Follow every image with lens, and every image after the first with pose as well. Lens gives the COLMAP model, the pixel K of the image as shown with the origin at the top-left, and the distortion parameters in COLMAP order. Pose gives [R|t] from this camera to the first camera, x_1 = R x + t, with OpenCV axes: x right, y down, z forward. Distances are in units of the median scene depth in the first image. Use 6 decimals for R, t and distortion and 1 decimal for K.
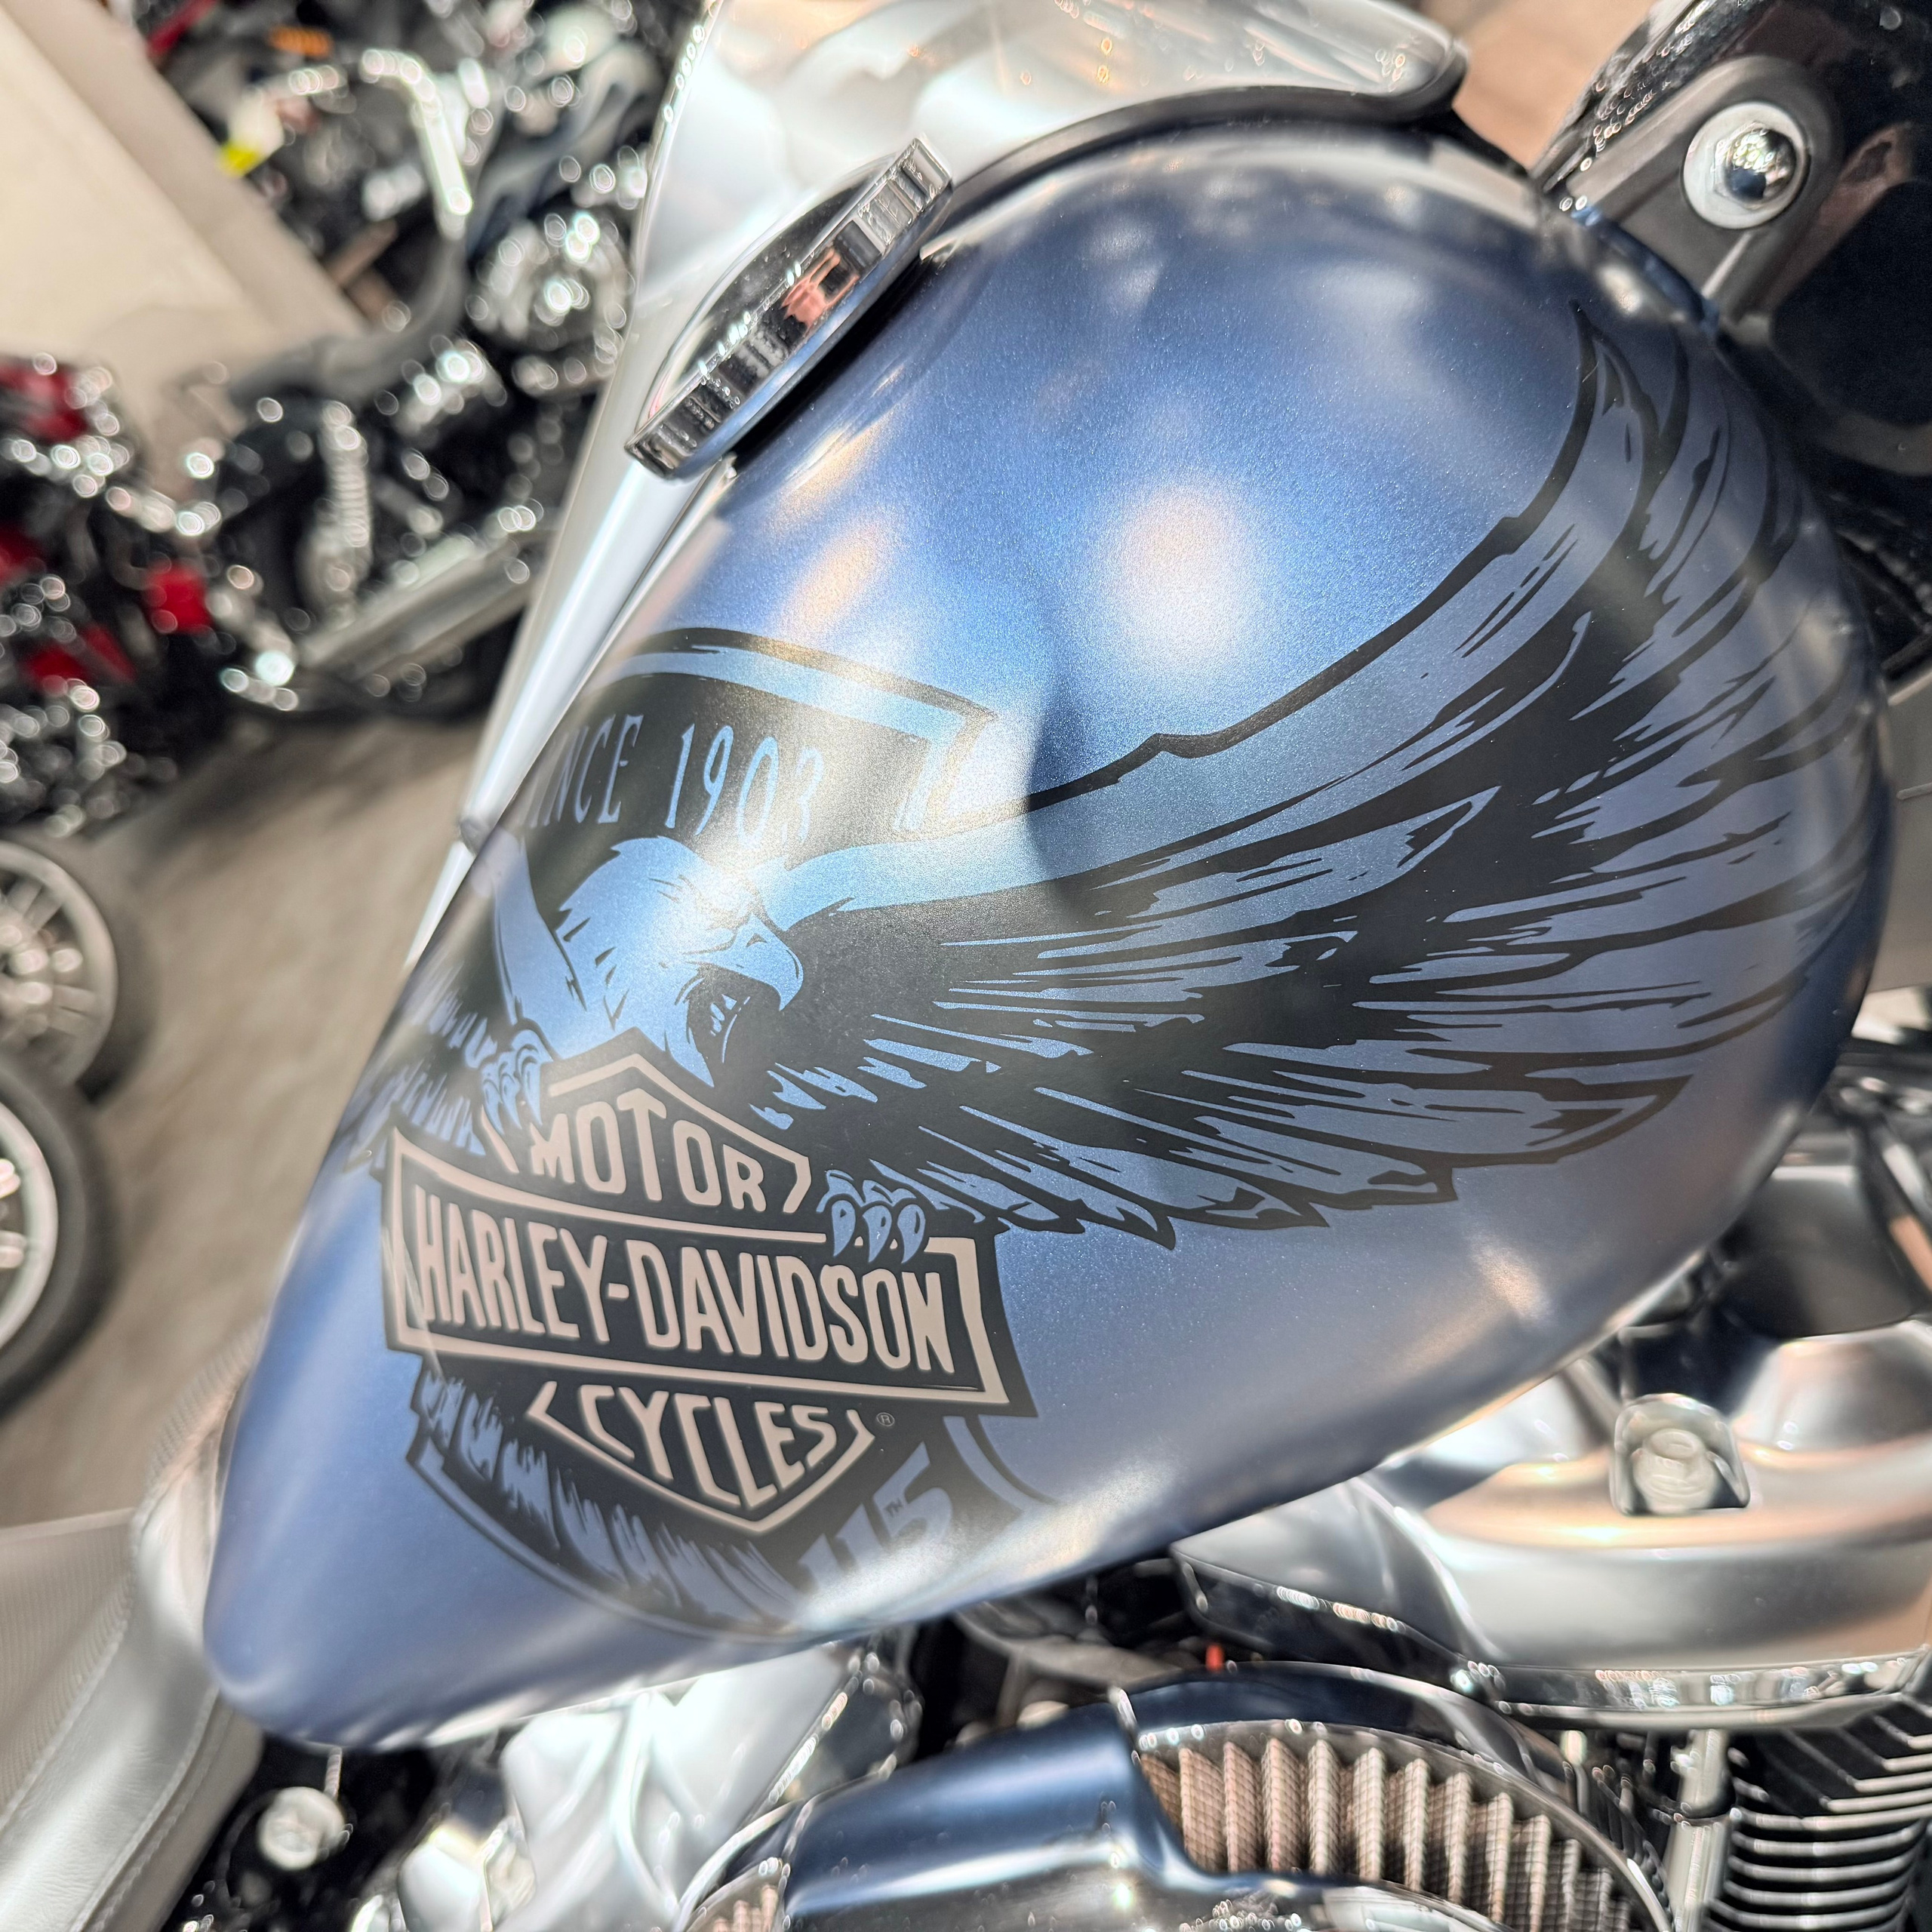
lens RADIAL K [[1817.6, 0, 966.6], [0, 1817.6, 977.2], [0, 0, 1]] dist [0.157686, -0.345008]
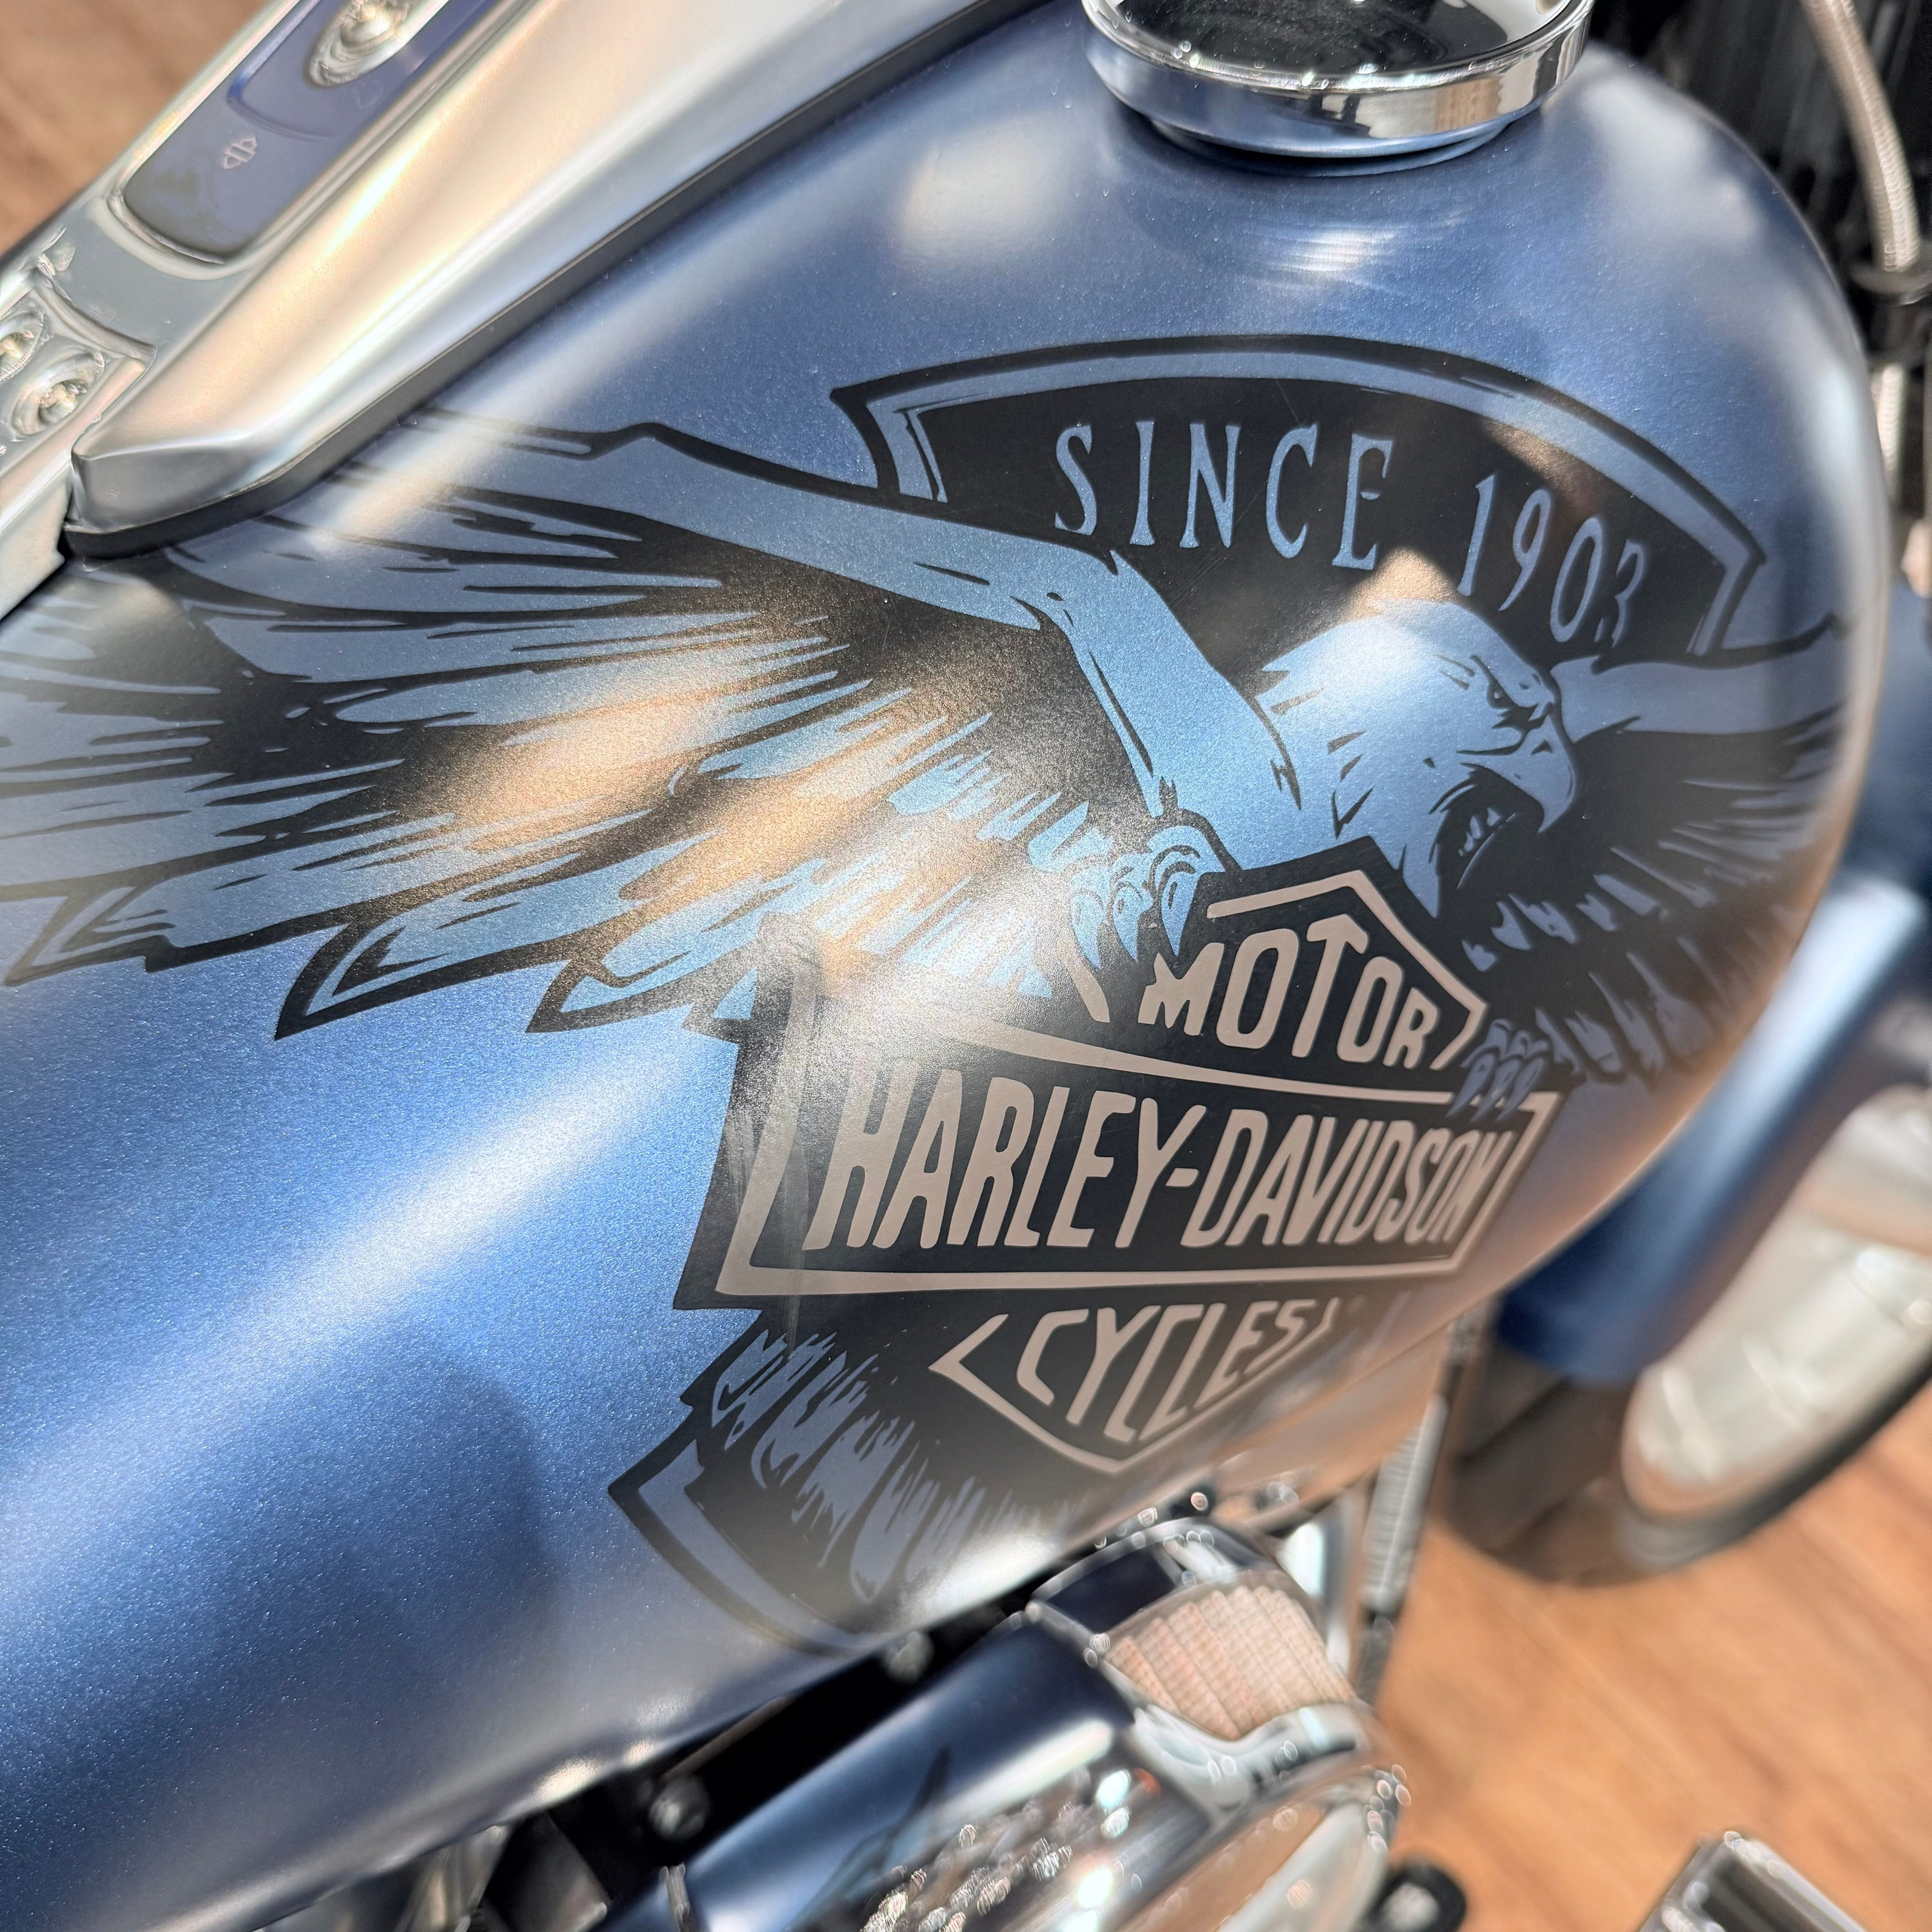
lens RADIAL K [[1843.9, 0, 937.7], [0, 1843.9, 955.4], [0, 0, 1]] dist [0.141577, -0.330553]
pose [[0.569520, 0.040666, 0.820971, -0.938997], [-0.070456, 0.997515, -0.000535, 0.091811], [-0.818952, -0.057537, 0.570970, 0.688089]]
